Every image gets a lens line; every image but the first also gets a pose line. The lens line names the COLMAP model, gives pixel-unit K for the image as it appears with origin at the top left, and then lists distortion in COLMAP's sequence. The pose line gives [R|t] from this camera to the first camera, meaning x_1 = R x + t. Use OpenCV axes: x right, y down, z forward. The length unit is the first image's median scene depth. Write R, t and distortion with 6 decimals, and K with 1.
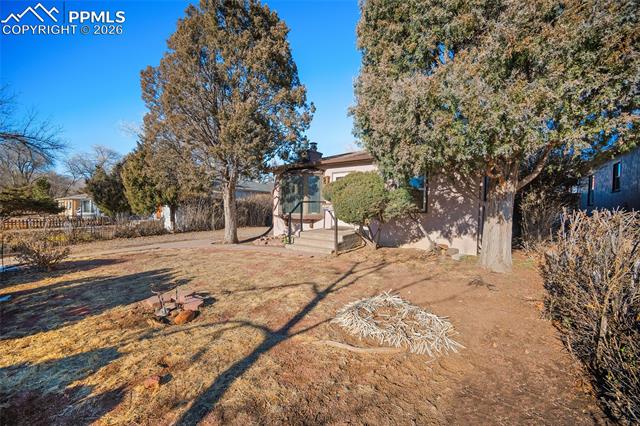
lens RADIAL K [[250.1, 0, 315.7], [0, 250.1, 216.1], [0, 0, 1]] dist [-0.002685, 0.000063]
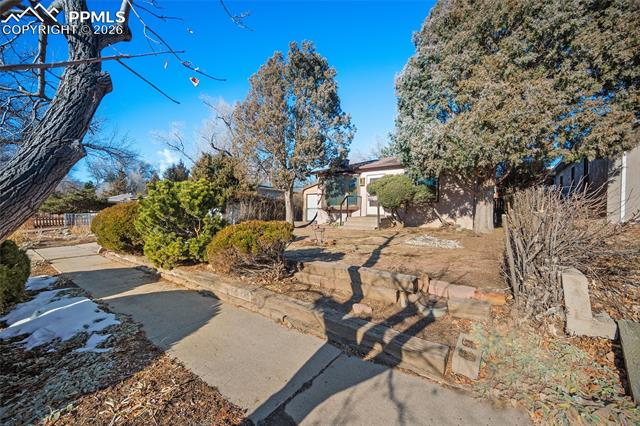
lens RADIAL K [[250.1, 0, 315.7], [0, 250.1, 216.1], [0, 0, 1]] dist [-0.002685, 0.000063]
pose [[0.999974, -0.006036, -0.004010, -0.292448], [0.005988, 0.999912, -0.011845, 0.089519], [0.004081, 0.011820, 0.999922, -0.503187]]
